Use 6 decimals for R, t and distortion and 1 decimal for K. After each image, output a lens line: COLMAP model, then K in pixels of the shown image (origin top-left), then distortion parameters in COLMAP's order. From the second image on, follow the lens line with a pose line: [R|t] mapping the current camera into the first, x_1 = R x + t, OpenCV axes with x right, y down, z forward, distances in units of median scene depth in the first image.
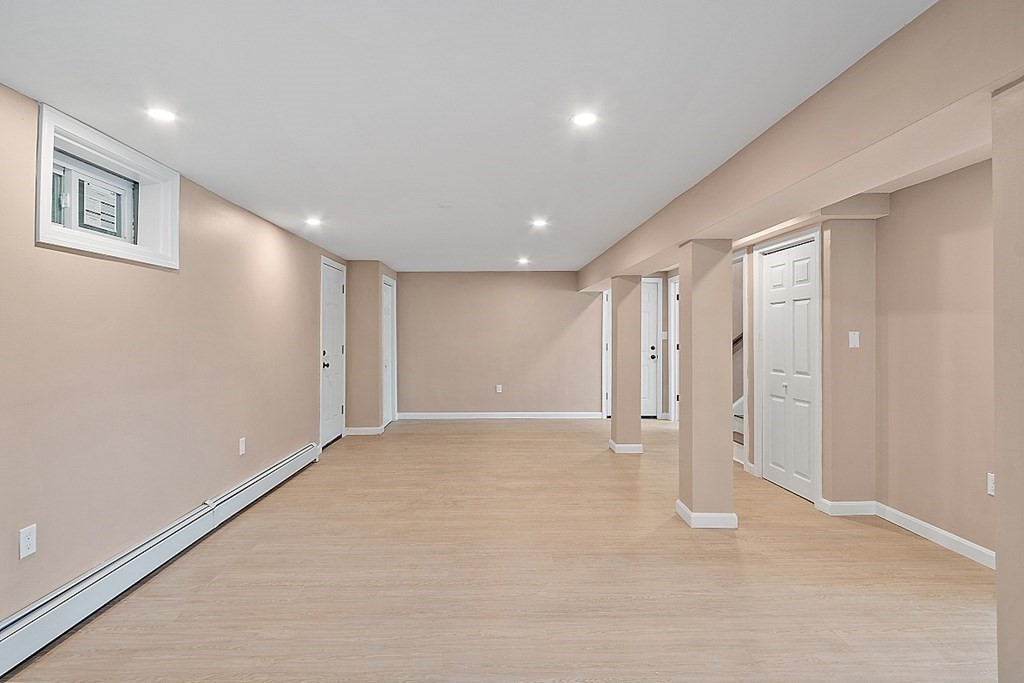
lens RADIAL K [[575.2, 0, 509.5], [0, 575.2, 337.7], [0, 0, 1]] dist [0.005360, 0.000509]
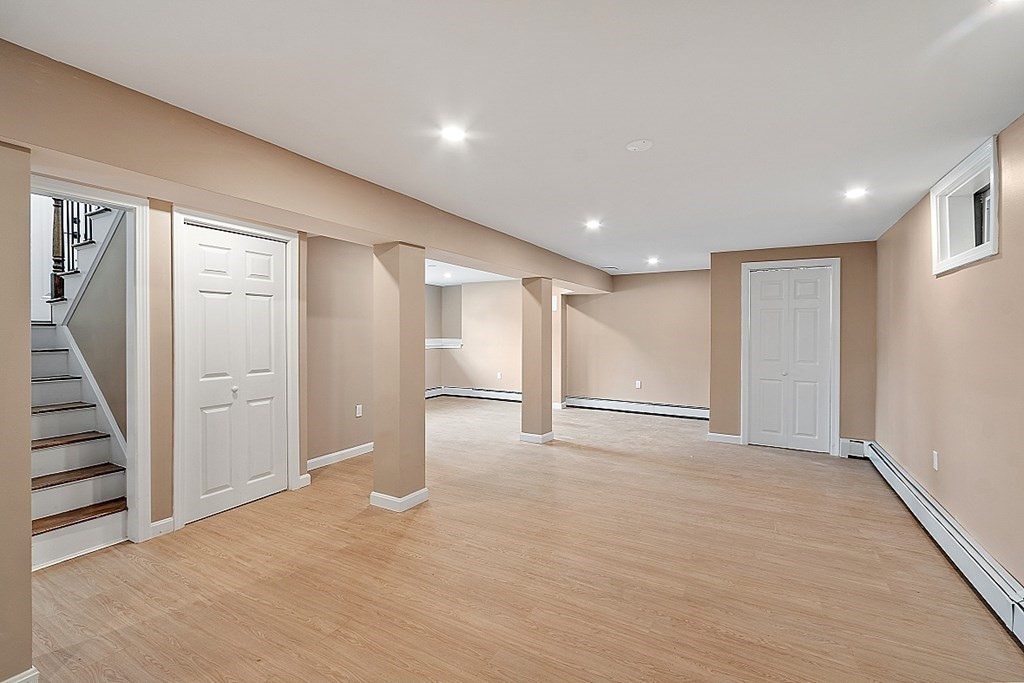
lens RADIAL K [[444.6, 0, 504.7], [0, 444.6, 335.0], [0, 0, 1]] dist [0.002623, -0.000032]
pose [[-0.859645, -0.005177, 0.510865, -0.270615], [-0.001112, 0.999965, 0.008262, -0.007026], [-0.510890, 0.006535, -0.859621, 1.700198]]
